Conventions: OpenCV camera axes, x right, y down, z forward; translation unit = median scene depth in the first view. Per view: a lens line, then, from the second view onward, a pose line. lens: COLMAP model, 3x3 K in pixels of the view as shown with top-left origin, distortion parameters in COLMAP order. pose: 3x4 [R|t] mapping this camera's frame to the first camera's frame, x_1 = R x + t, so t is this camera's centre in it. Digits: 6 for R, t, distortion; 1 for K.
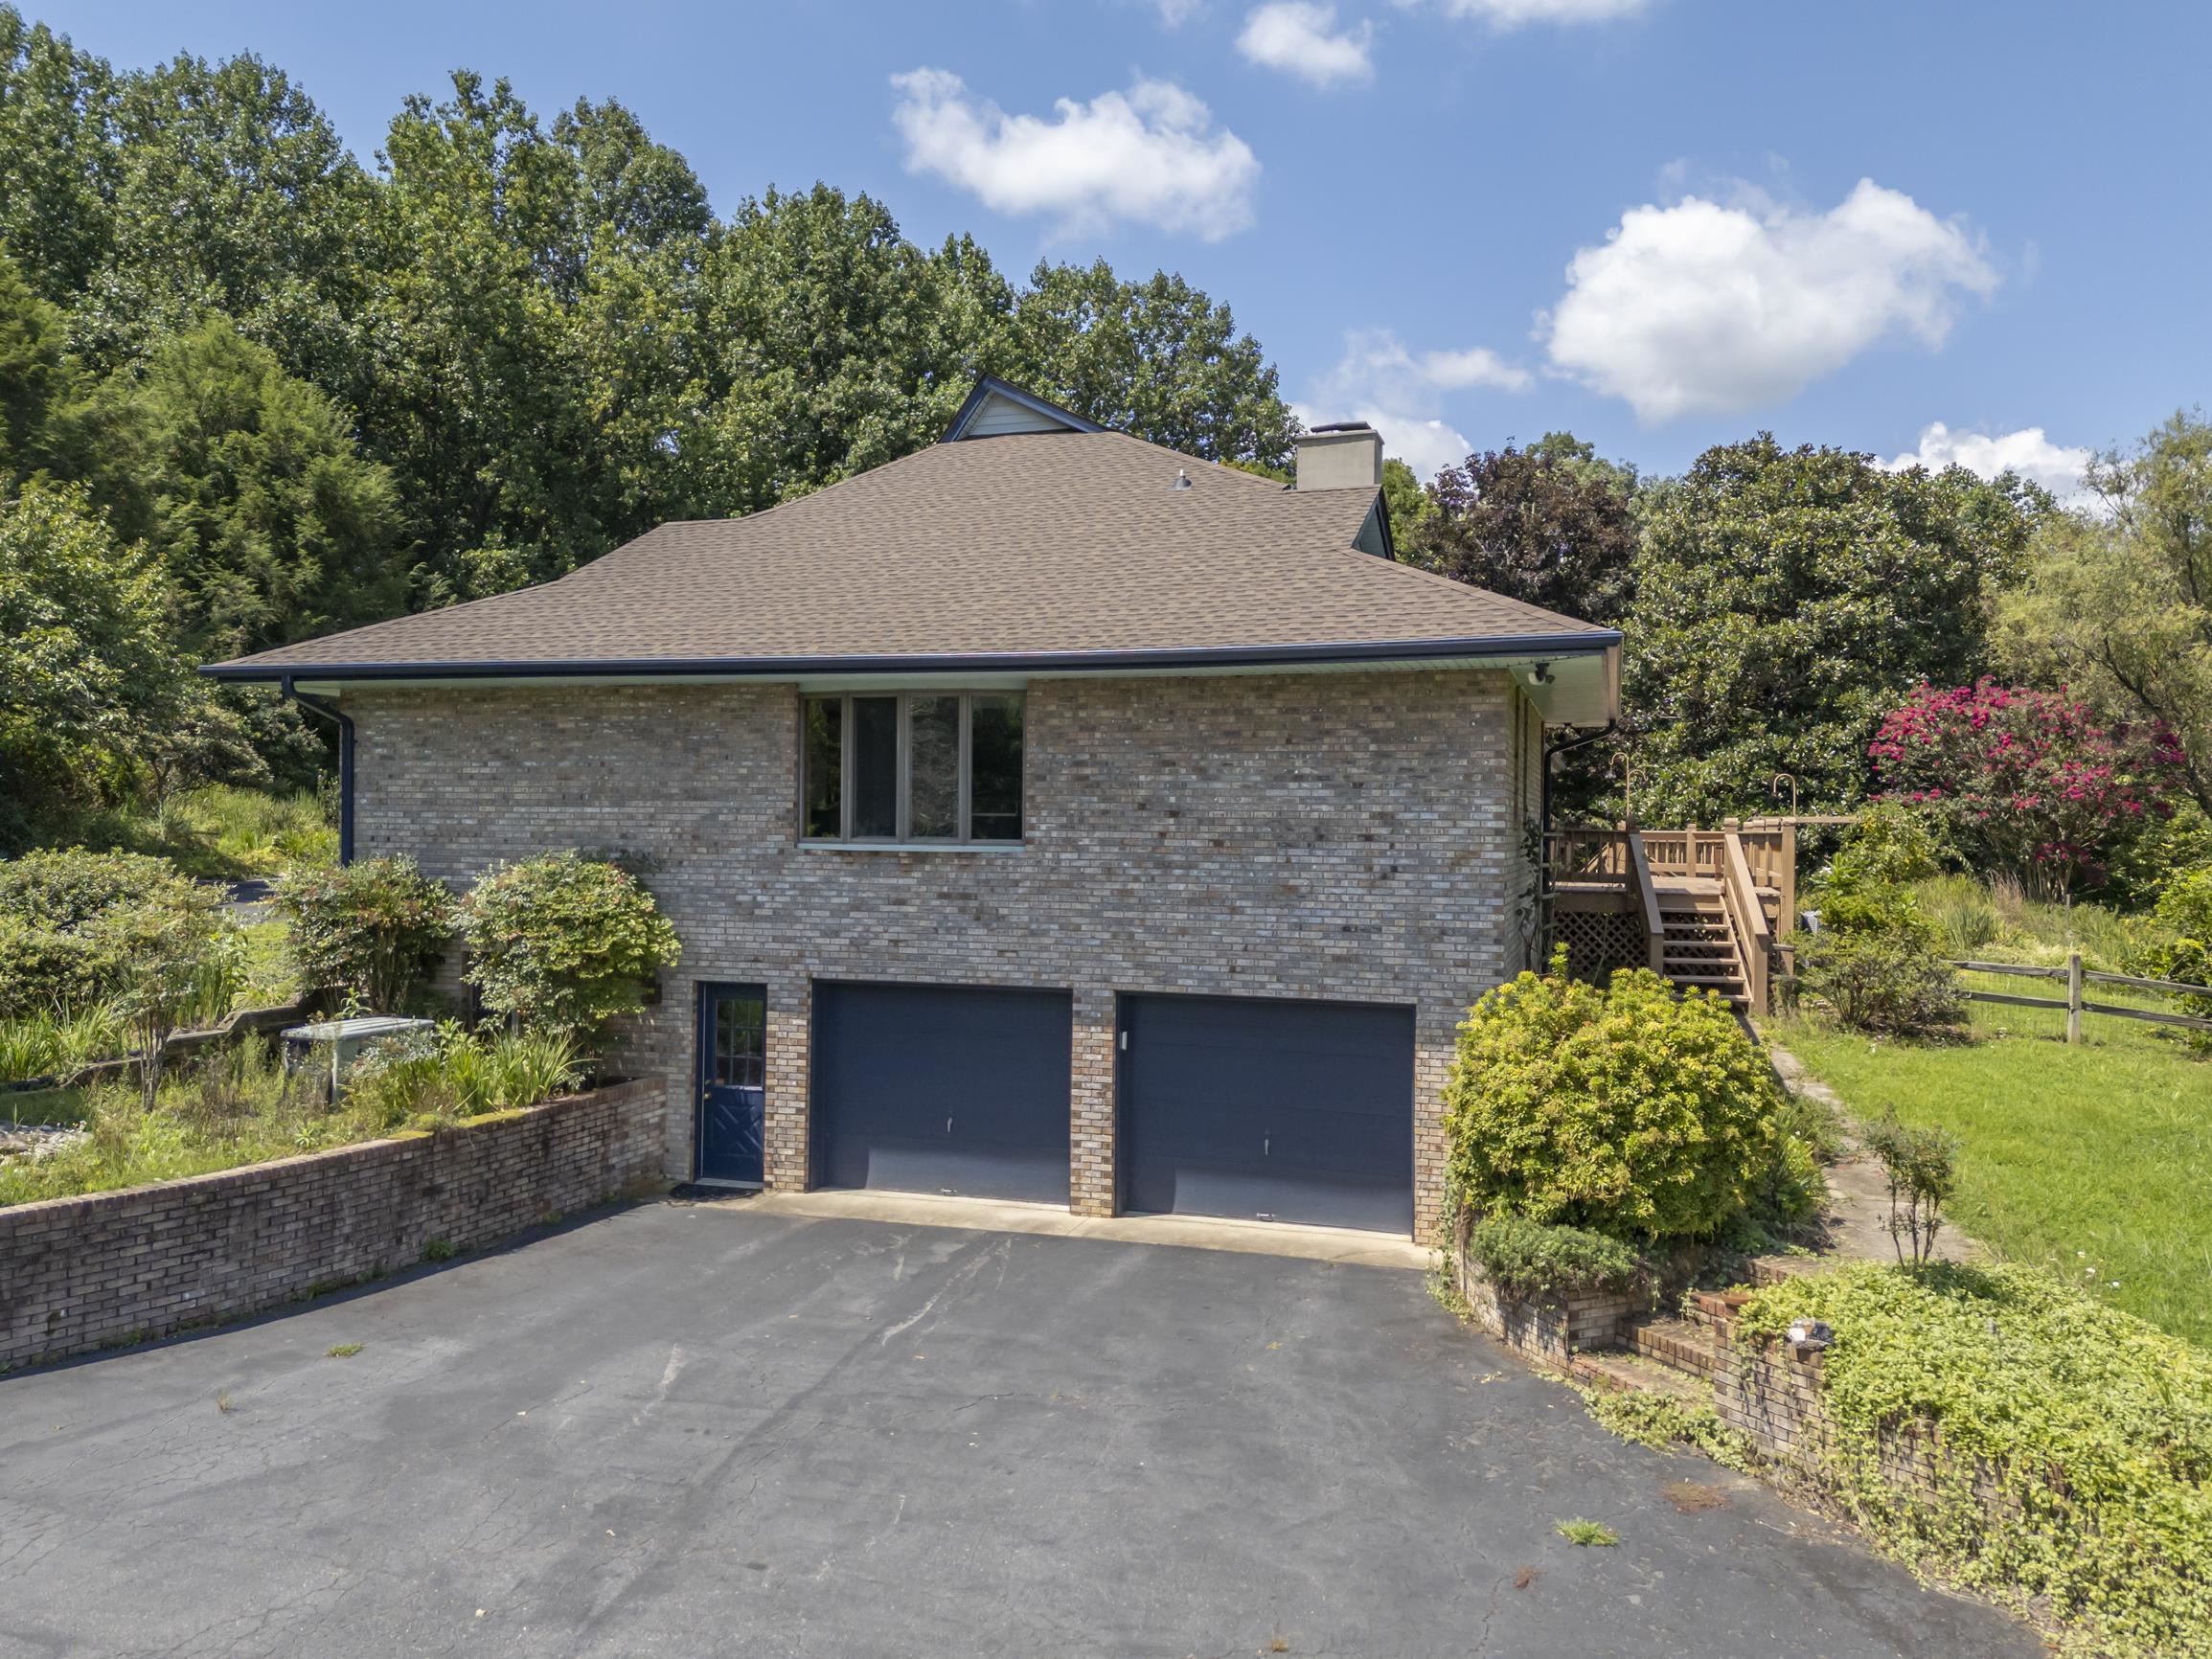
lens RADIAL K [[1588.7, 0, 1094.8], [0, 1588.7, 814.6], [0, 0, 1]] dist [0.108842, -0.084604]
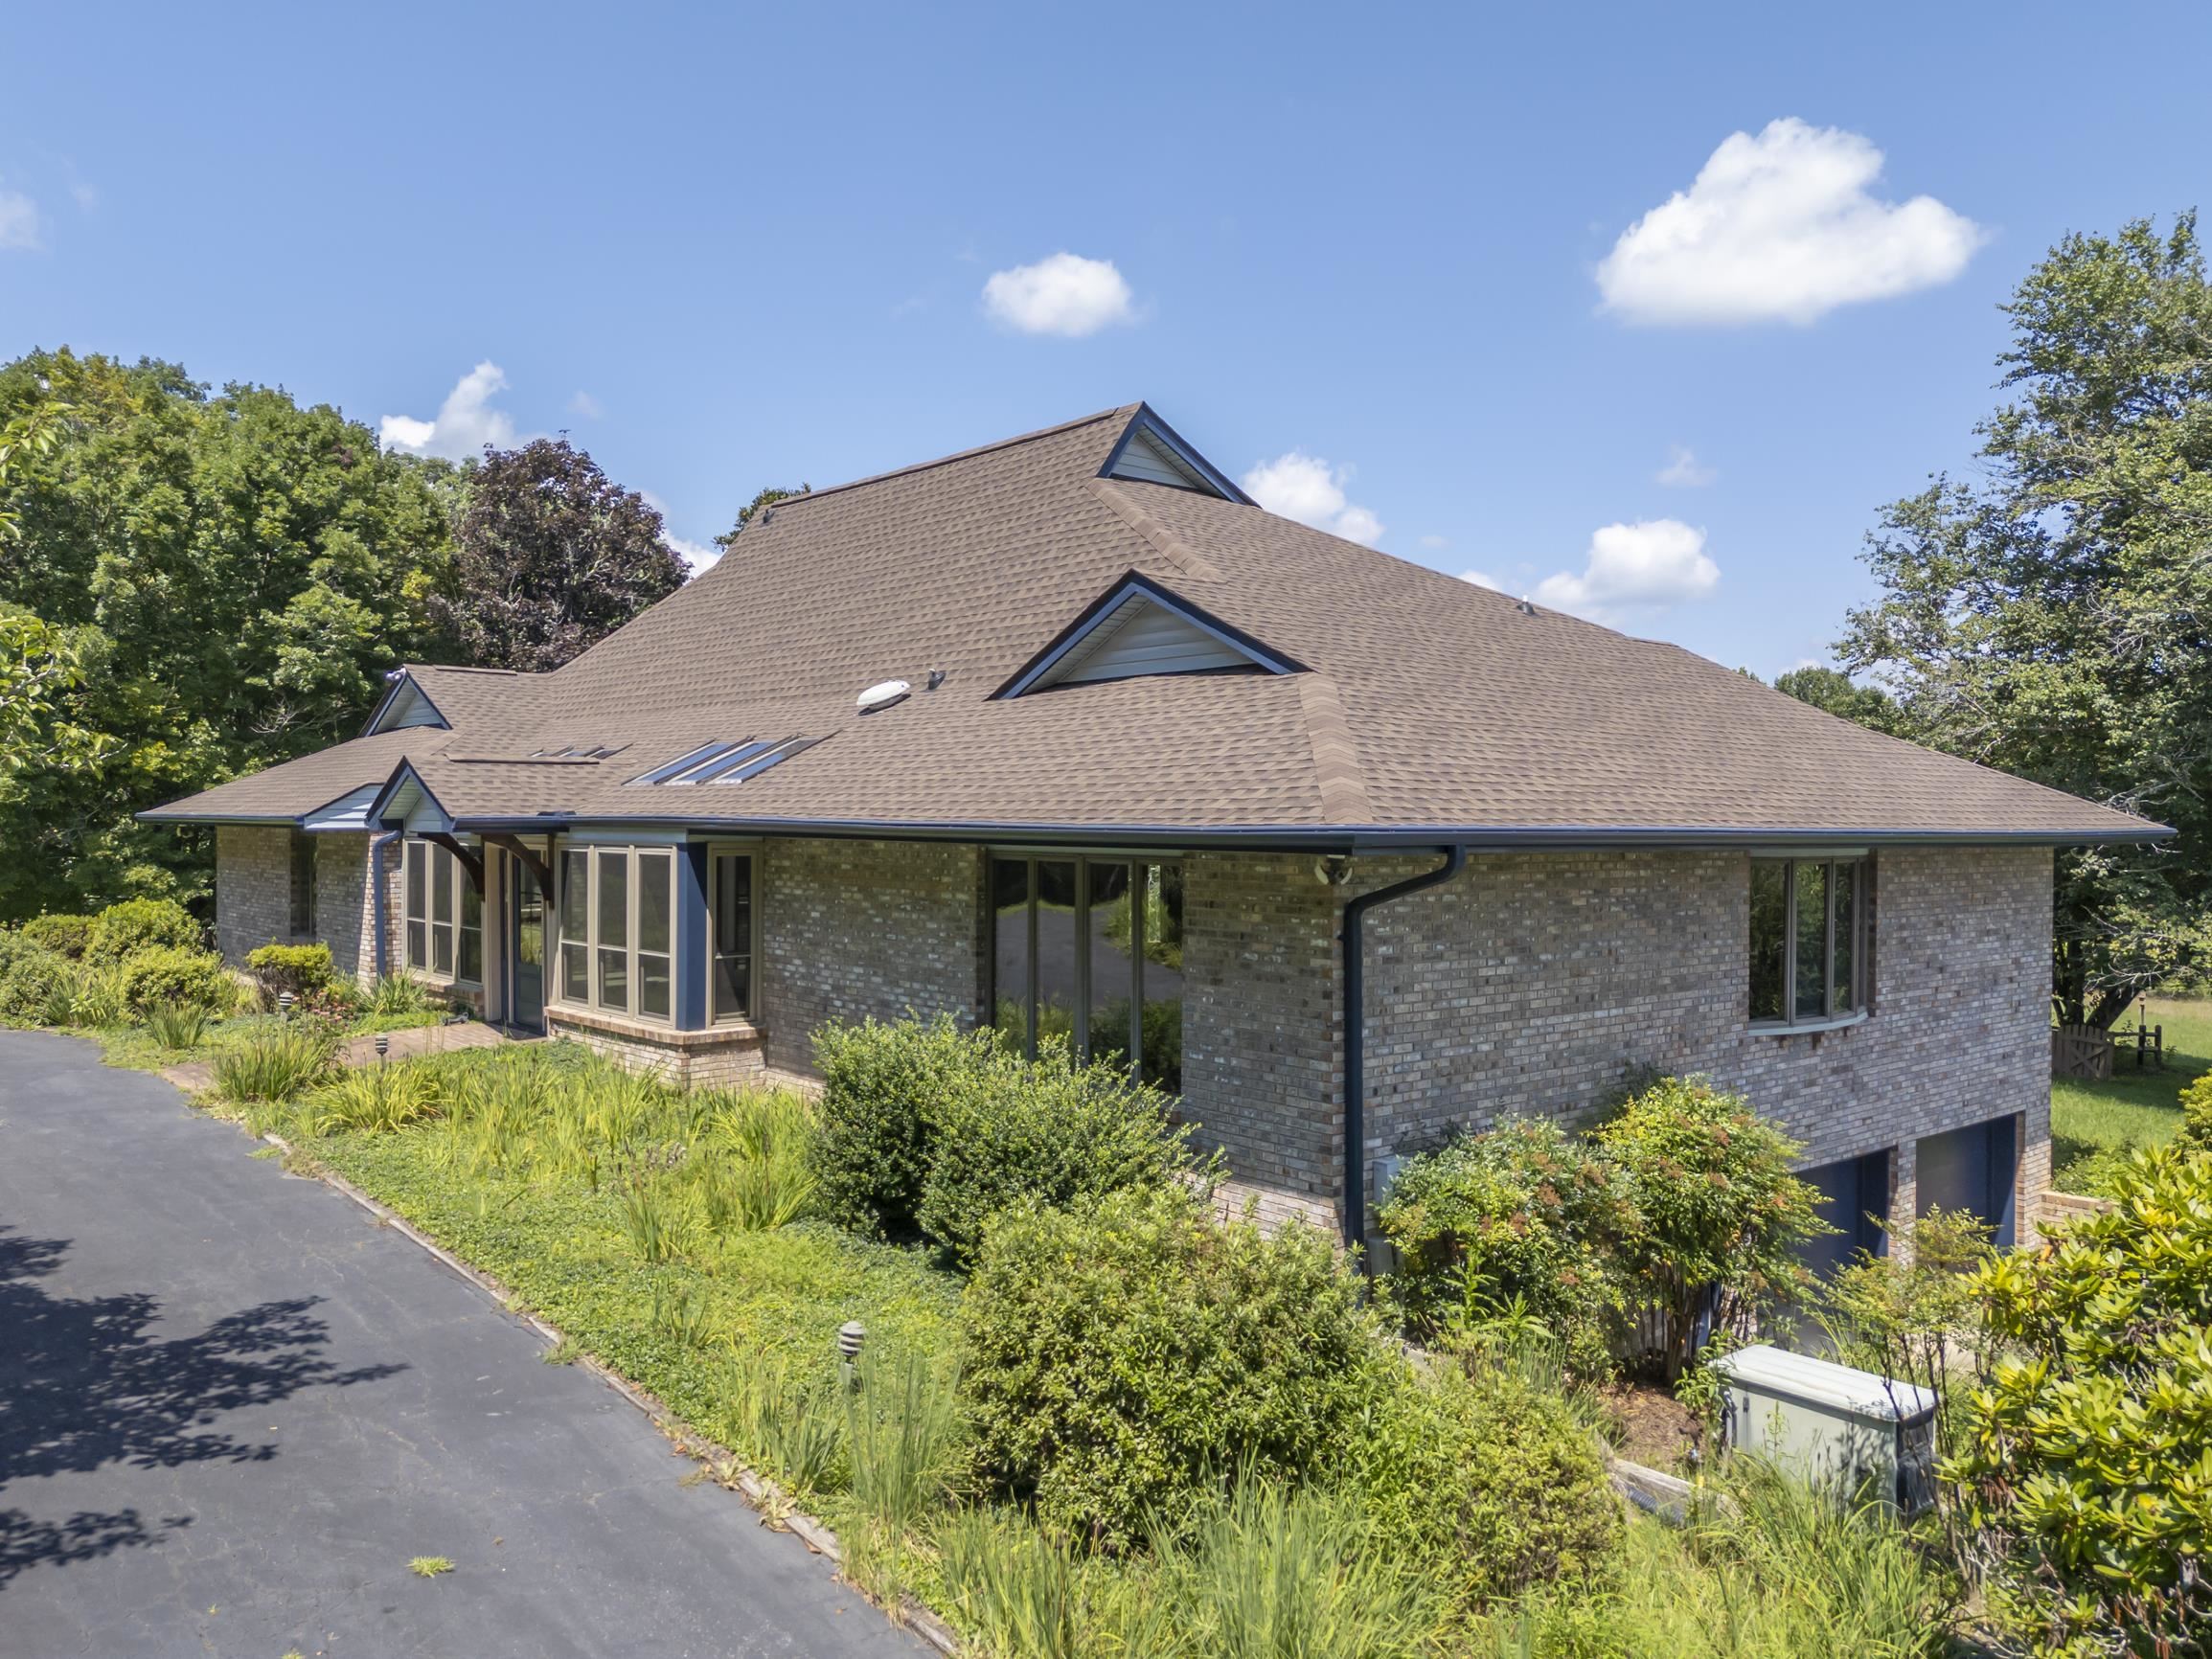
lens RADIAL K [[1588.7, 0, 1094.8], [0, 1588.7, 814.6], [0, 0, 1]] dist [0.108842, -0.084604]
pose [[0.521448, -0.004712, 0.853270, -1.262037], [-0.007883, 0.999915, 0.010340, -0.119538], [-0.853247, -0.012118, 0.521367, 0.948662]]
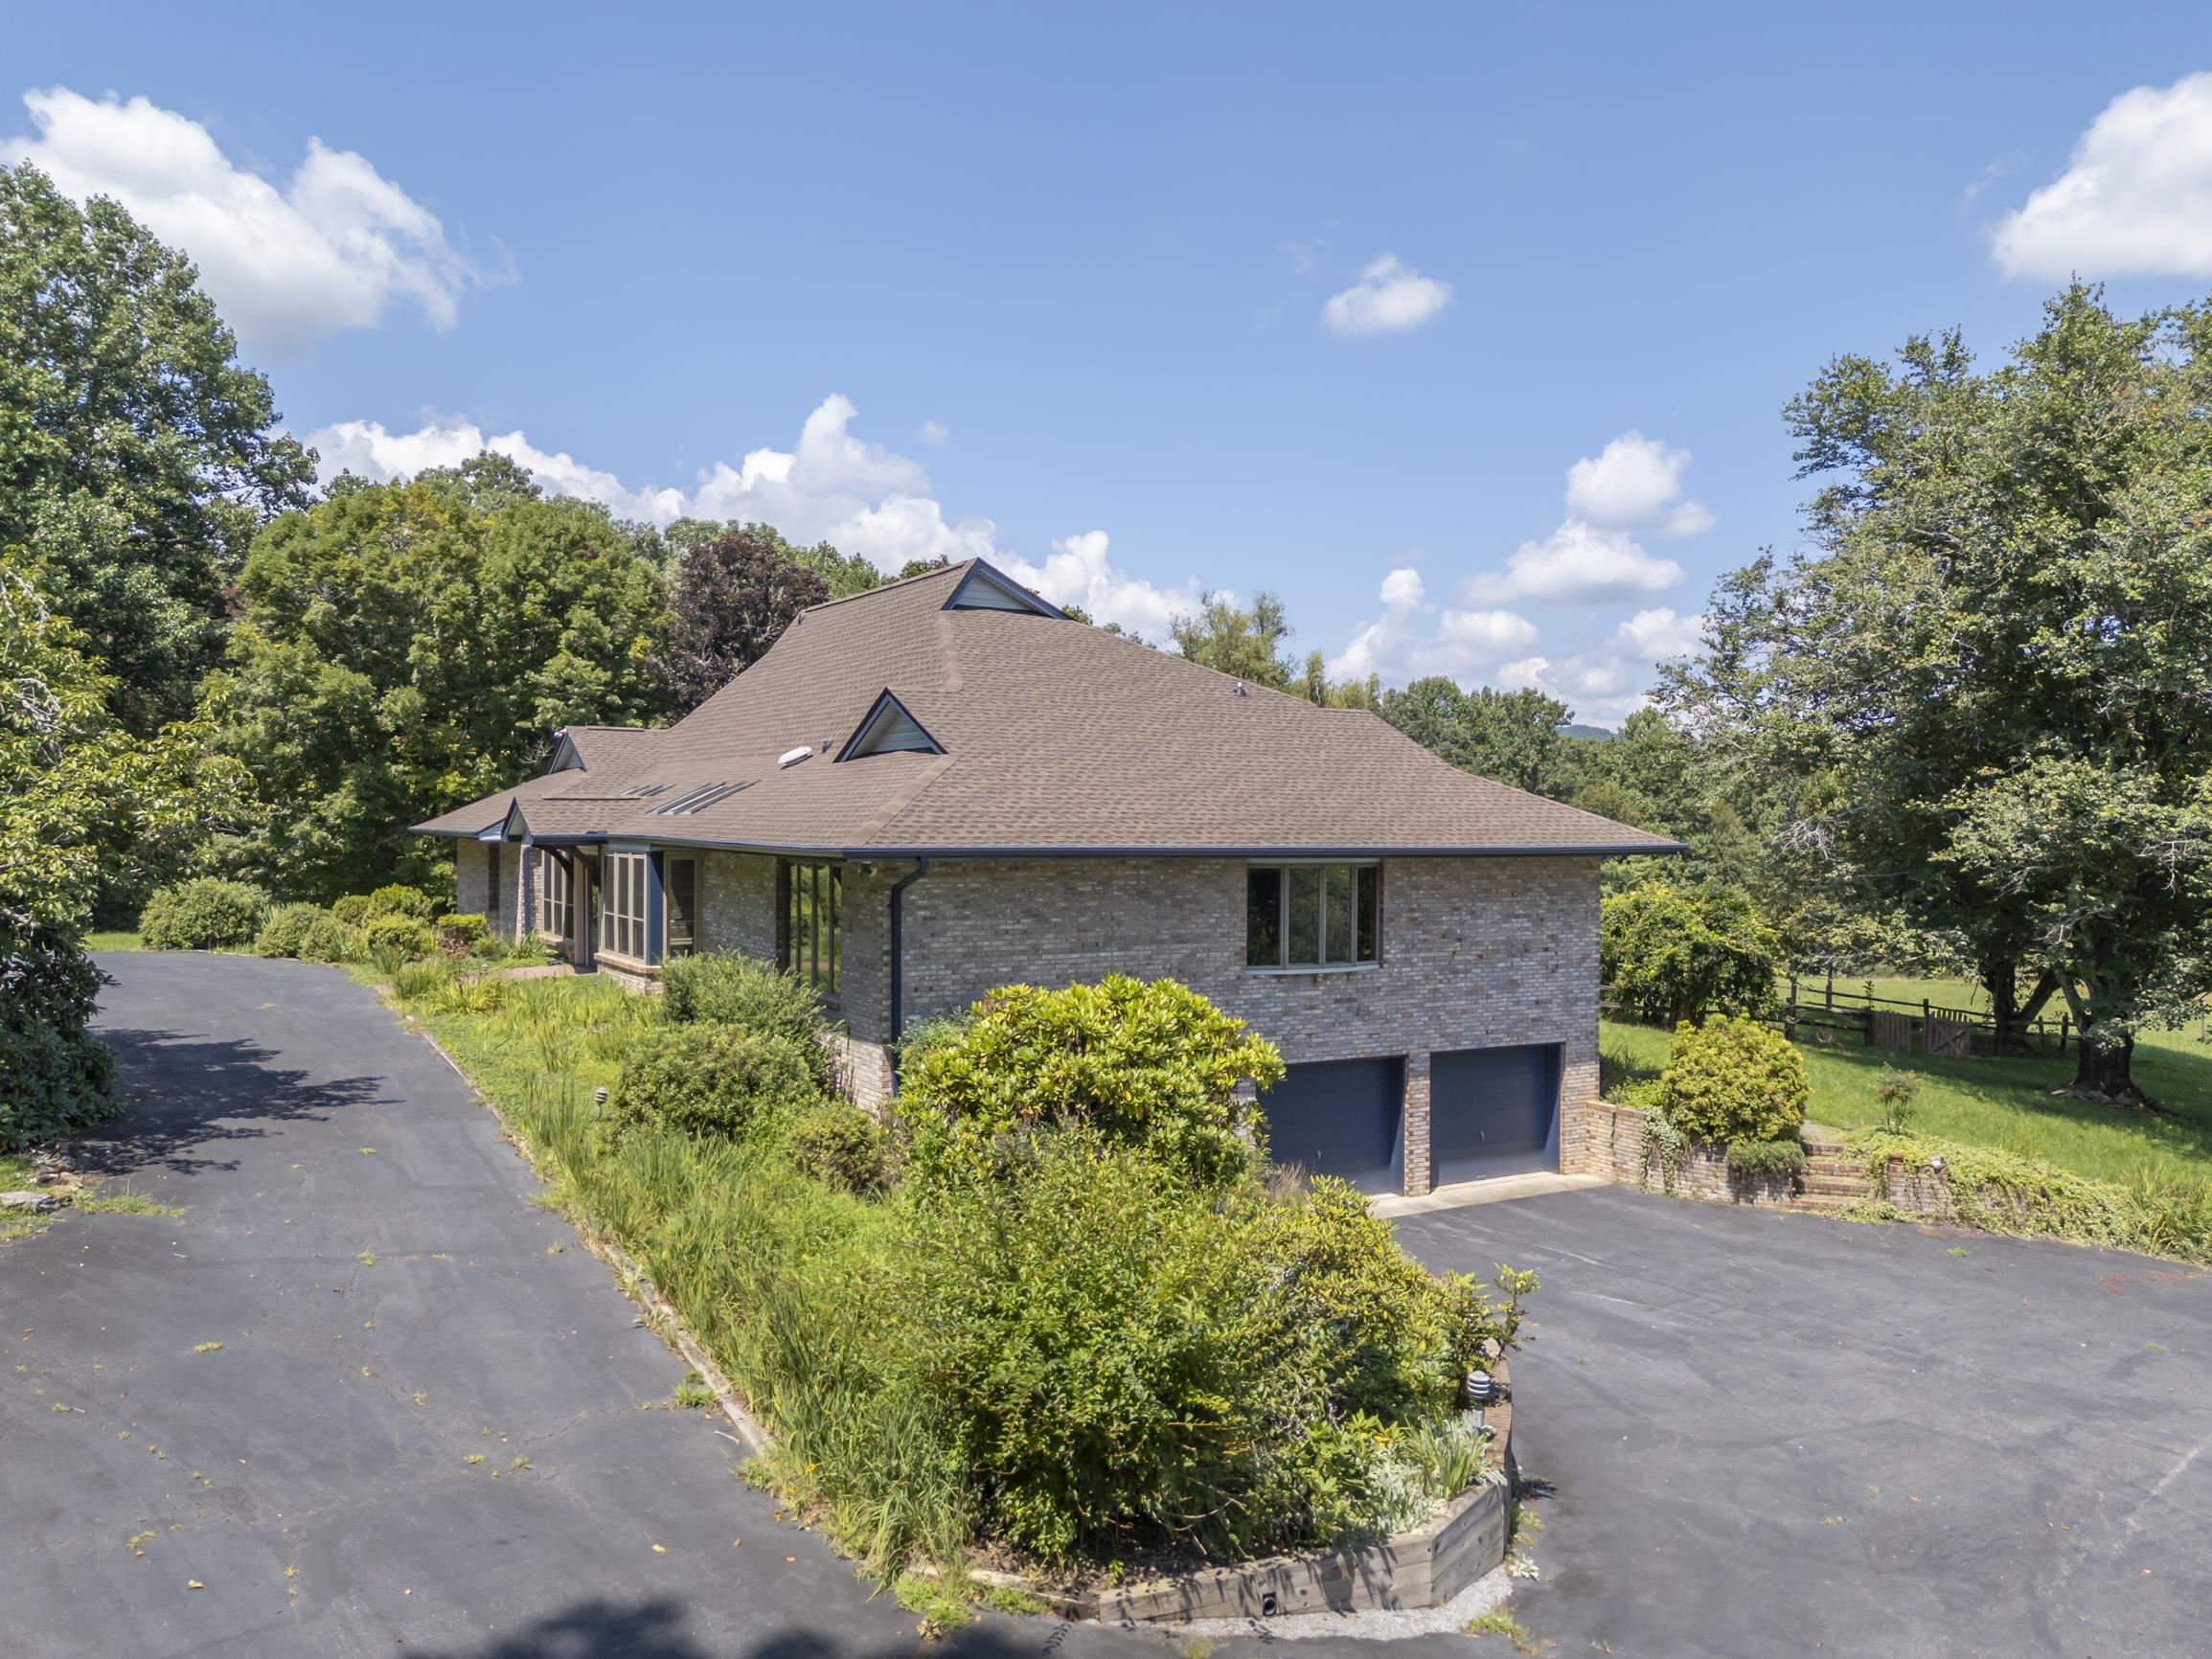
lens RADIAL K [[1588.7, 0, 1094.8], [0, 1588.7, 814.6], [0, 0, 1]] dist [0.108842, -0.084604]
pose [[0.674556, -0.004375, 0.738211, -1.465966], [-0.005401, 0.999926, 0.010861, -0.150260], [-0.738204, -0.011313, 0.674483, 0.177935]]
